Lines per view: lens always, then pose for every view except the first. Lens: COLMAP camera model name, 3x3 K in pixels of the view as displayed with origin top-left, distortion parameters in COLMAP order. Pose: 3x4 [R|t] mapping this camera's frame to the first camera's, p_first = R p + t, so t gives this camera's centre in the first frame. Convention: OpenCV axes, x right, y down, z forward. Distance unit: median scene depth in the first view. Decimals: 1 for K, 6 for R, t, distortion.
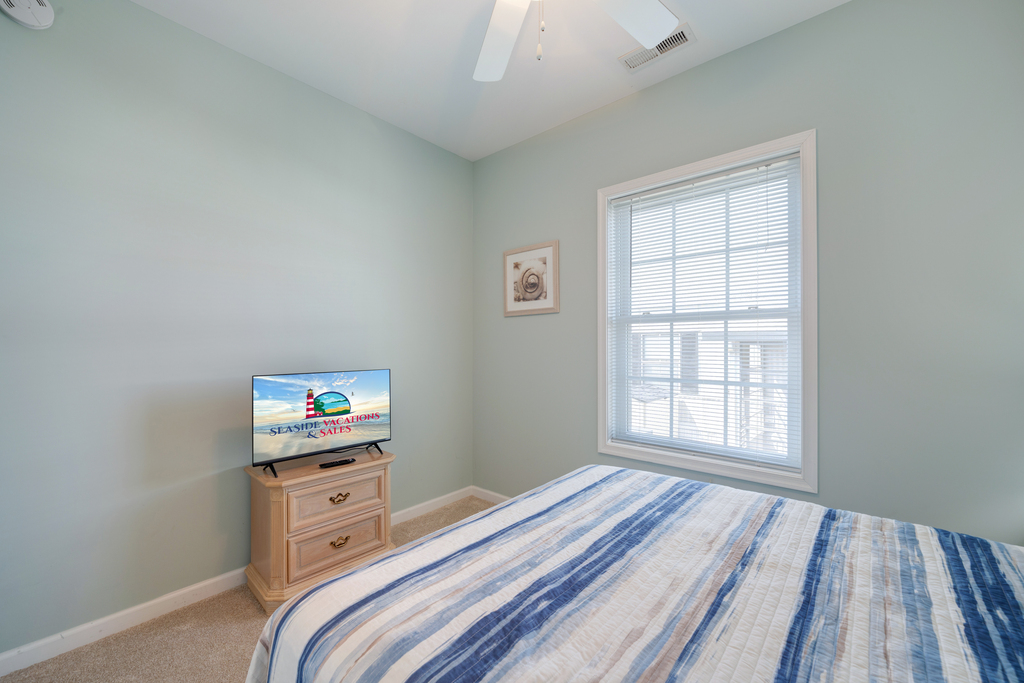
lens RADIAL K [[422.1, 0, 544.4], [0, 422.1, 345.7], [0, 0, 1]] dist [0.001897, 0.000318]
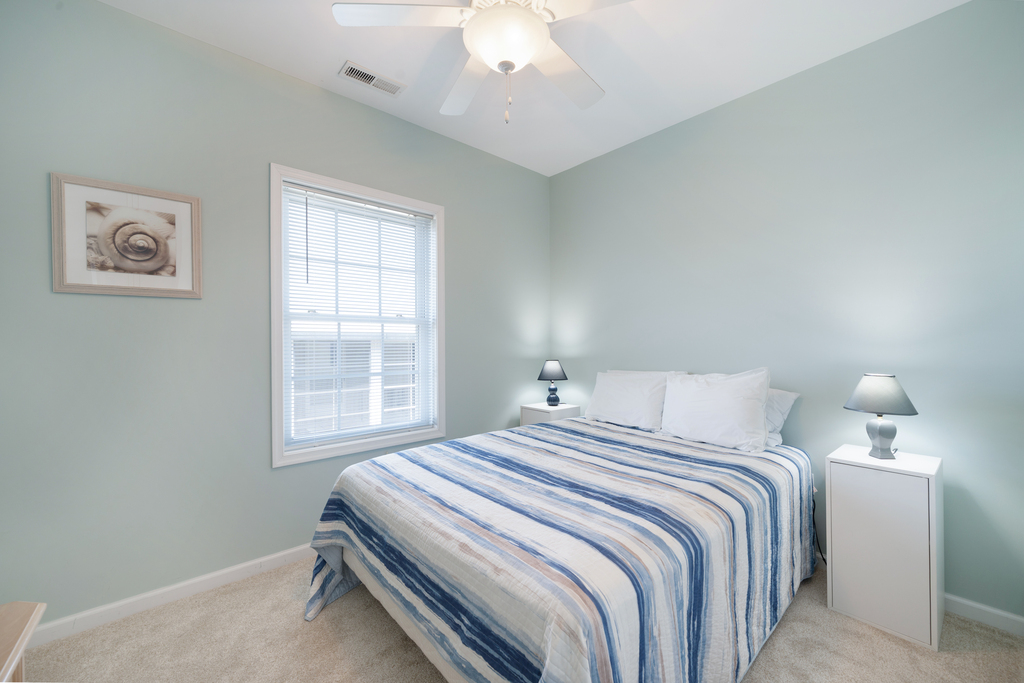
lens RADIAL K [[404.4, 0, 506.5], [0, 404.4, 343.7], [0, 0, 1]] dist [-0.001075, -0.000134]
pose [[0.143980, -0.000309, 0.989581, -0.647959], [0.005974, 0.999982, -0.000557, 0.002150], [-0.989563, 0.005992, 0.143979, 0.430681]]
